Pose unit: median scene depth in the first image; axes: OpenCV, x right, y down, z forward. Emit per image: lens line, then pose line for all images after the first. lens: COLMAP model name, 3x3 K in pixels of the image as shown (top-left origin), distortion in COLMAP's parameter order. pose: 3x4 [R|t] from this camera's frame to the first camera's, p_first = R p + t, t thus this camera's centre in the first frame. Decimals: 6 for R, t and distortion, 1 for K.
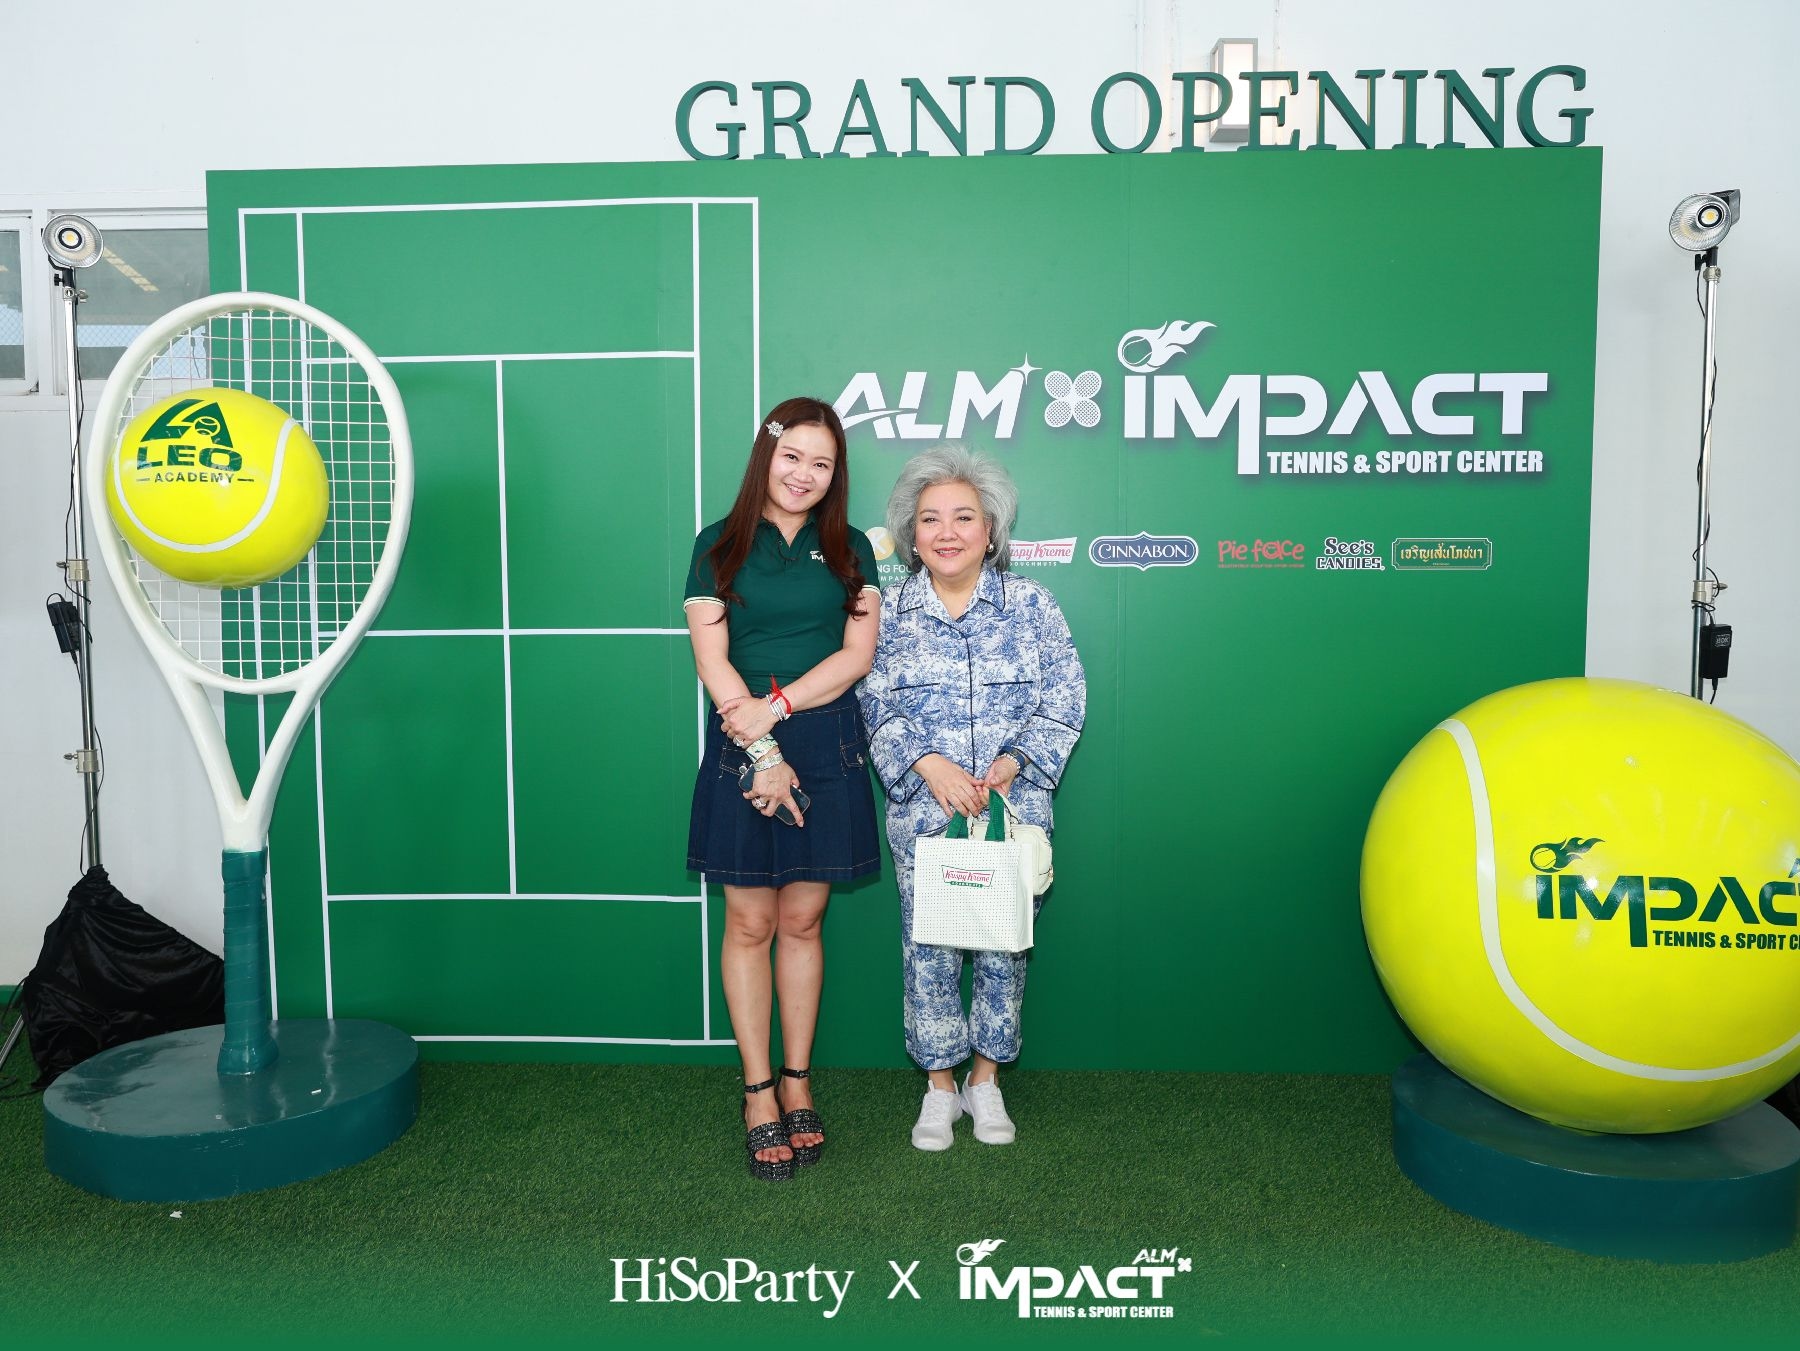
lens RADIAL K [[1319.2, 0, 900.0], [0, 1319.2, 675.5], [0, 0, 1]] dist [-0.011880, 0.003099]
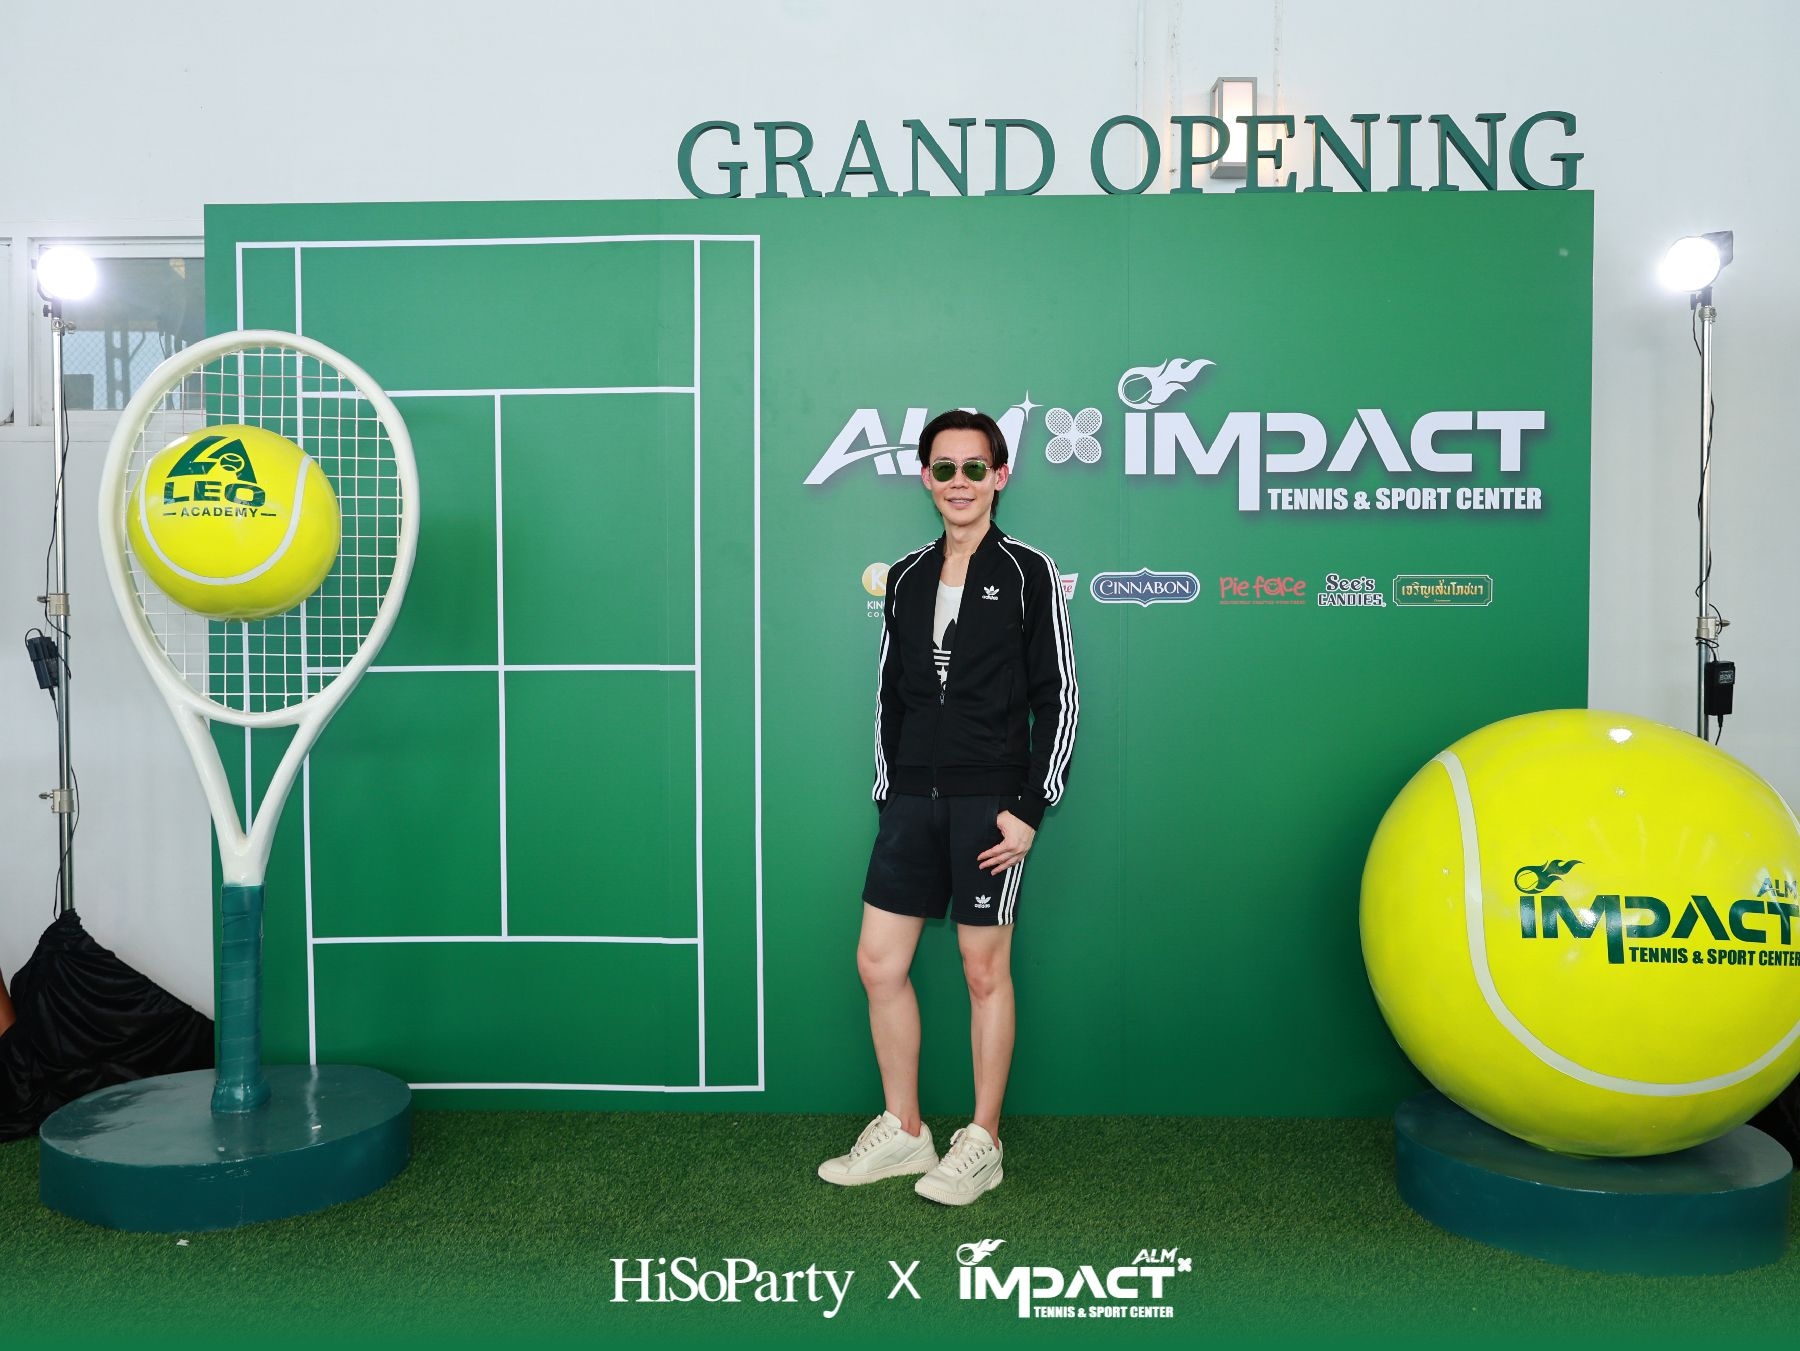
lens RADIAL K [[1519.1, 0, 900.0], [0, 1519.1, 675.5], [0, 0, 1]] dist [-0.005007, -0.007523]
pose [[0.999919, 0.000911, 0.012723, -0.015422], [-0.000390, 0.999164, -0.040878, 0.019643], [-0.012750, 0.040870, 0.999083, -0.144906]]
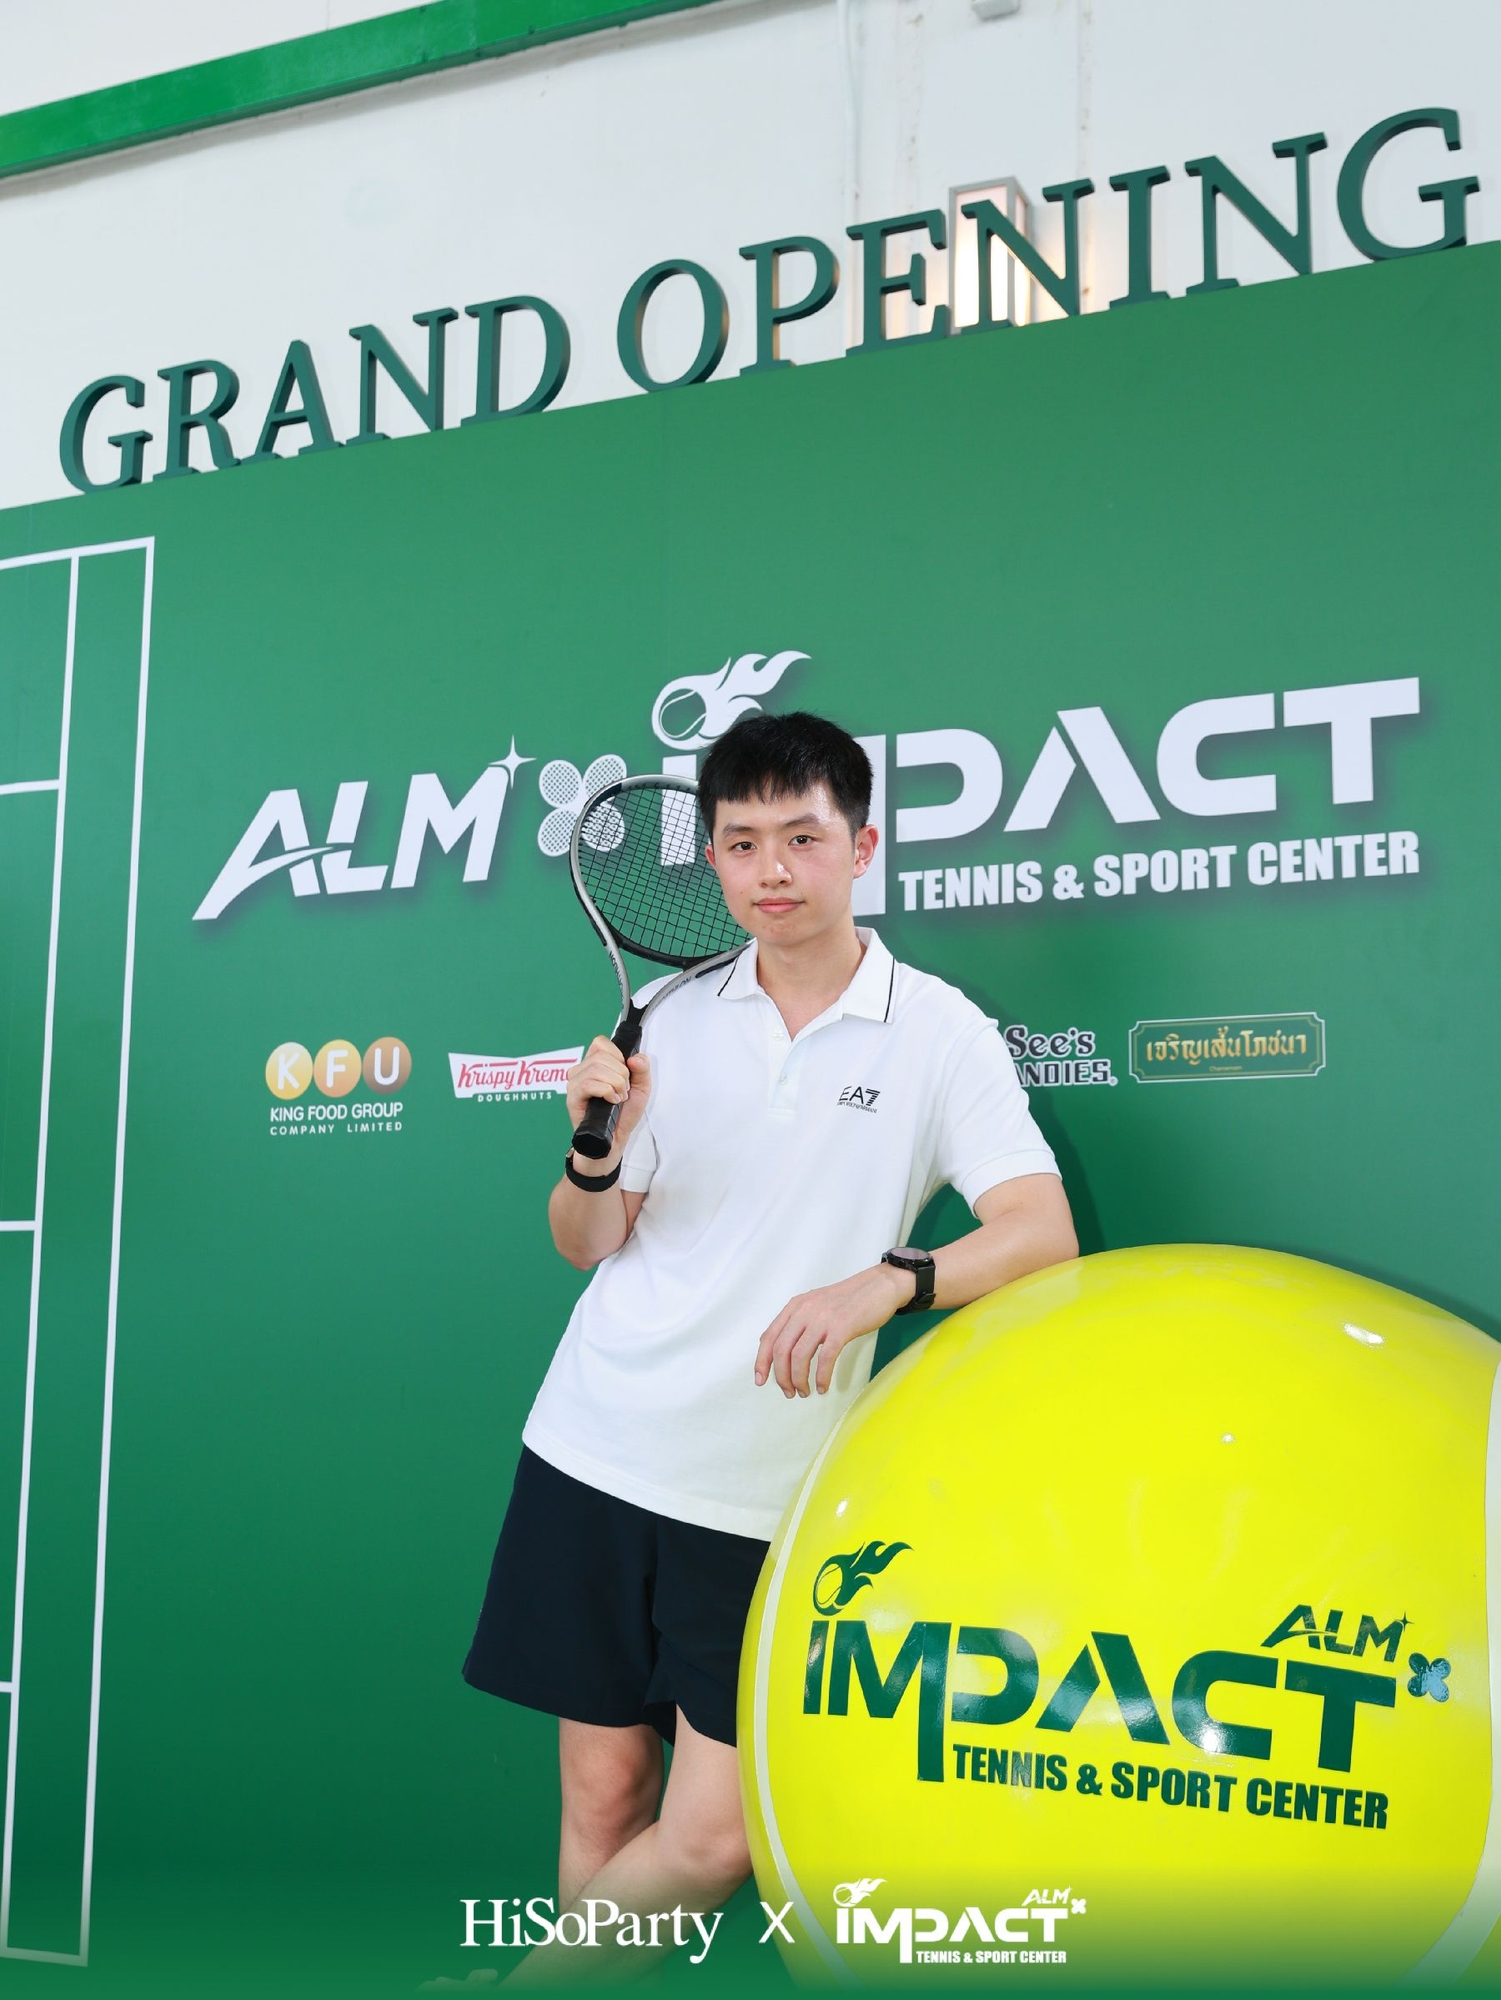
lens RADIAL K [[2379.8, 0, 750.5], [0, 2379.8, 1000.0], [0, 0, 1]] dist [-0.017123, 0.096609]
pose [[0.923865, -0.044955, -0.380068, 0.589562], [-0.035595, 0.978680, -0.202284, 0.077608], [0.381059, 0.200412, 0.902568, 0.120723]]
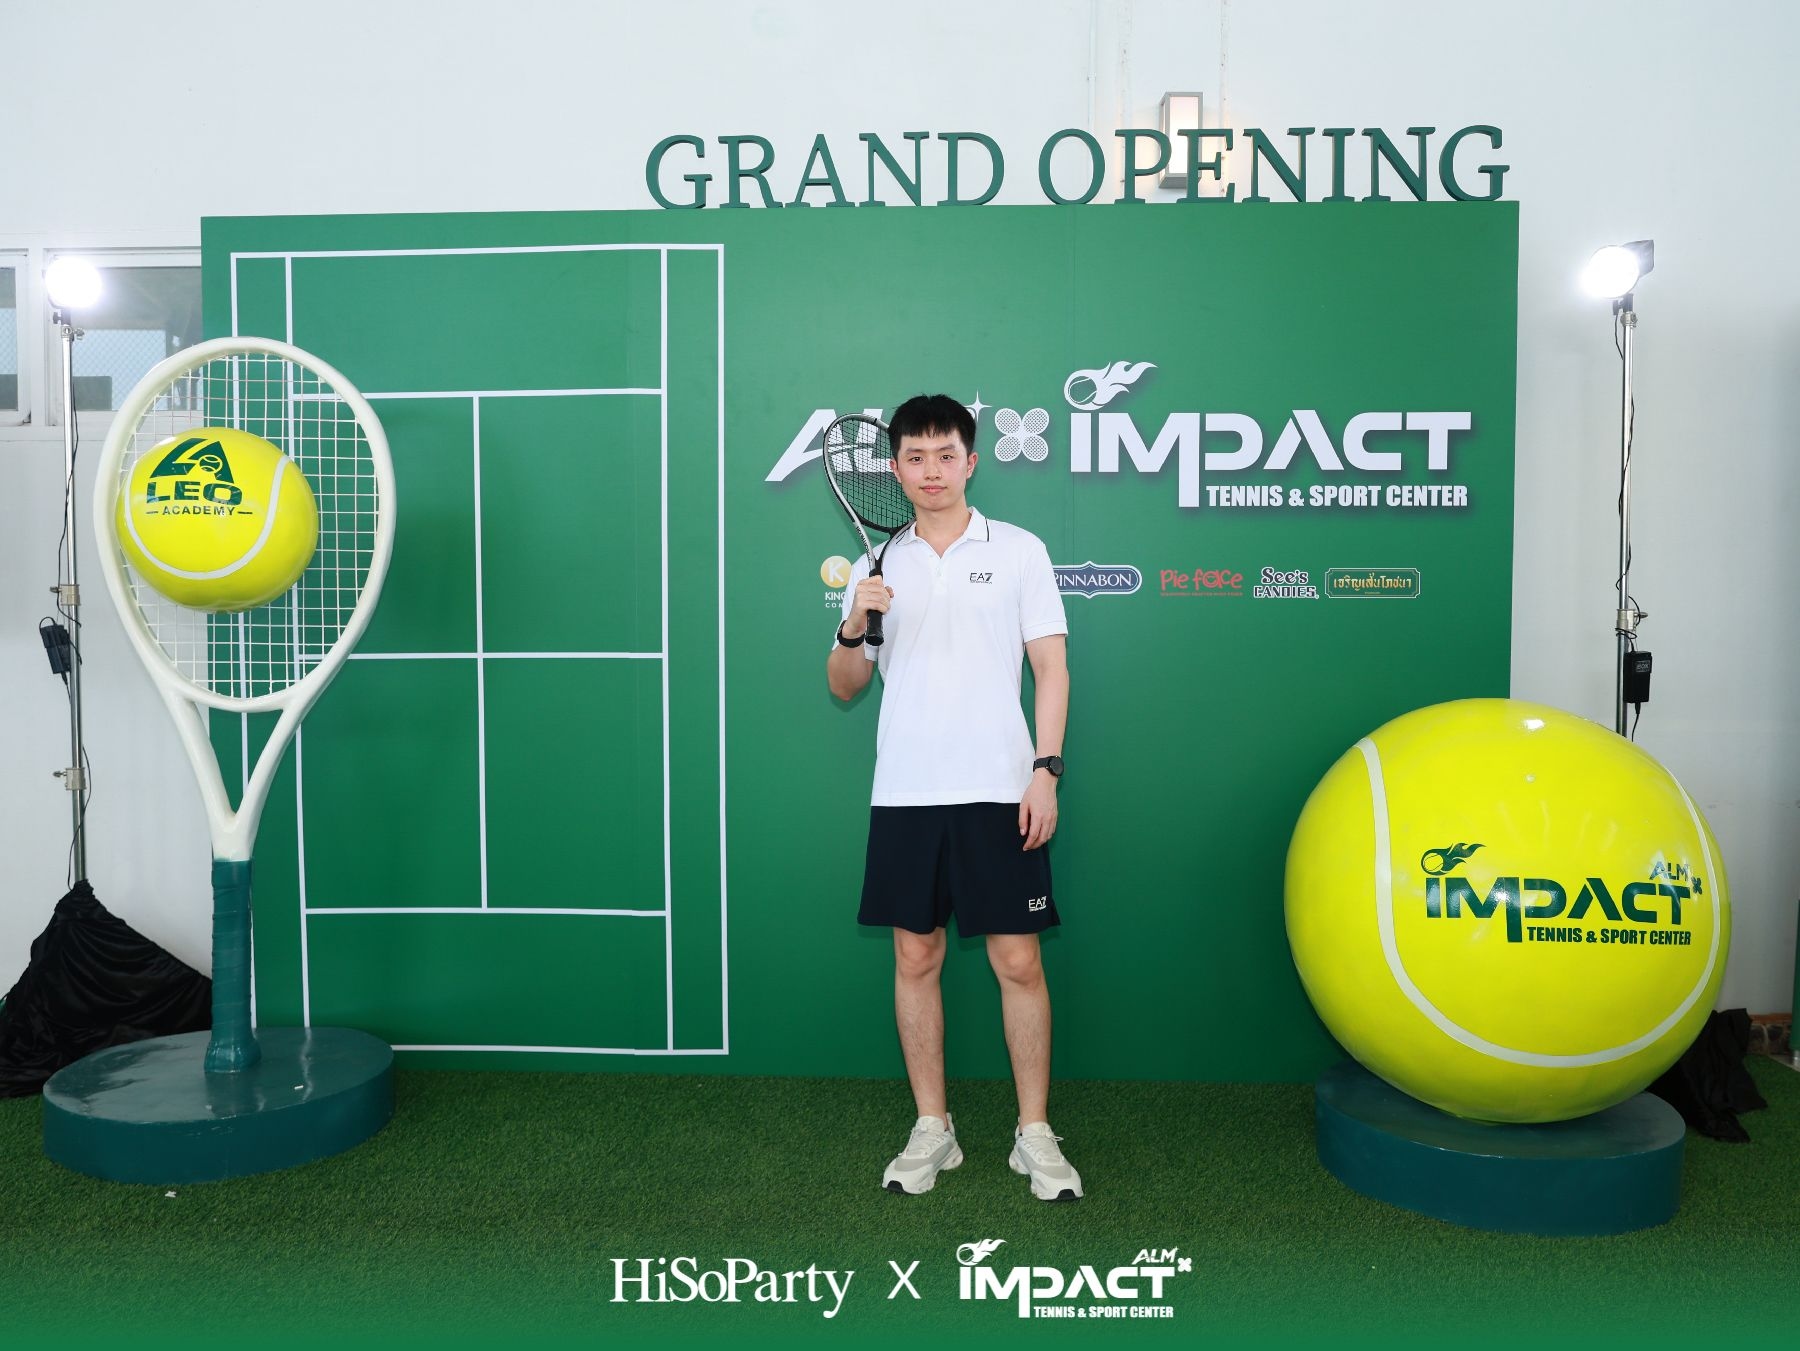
lens RADIAL K [[1435.1, 0, 900.0], [0, 1435.1, 675.5], [0, 0, 1]] dist [-0.016052, -0.012831]
pose [[0.999995, 0.002822, 0.001329, 0.033387], [-0.002788, 0.999683, -0.025041, 0.010879], [-0.001400, 0.025037, 0.999686, -0.139845]]
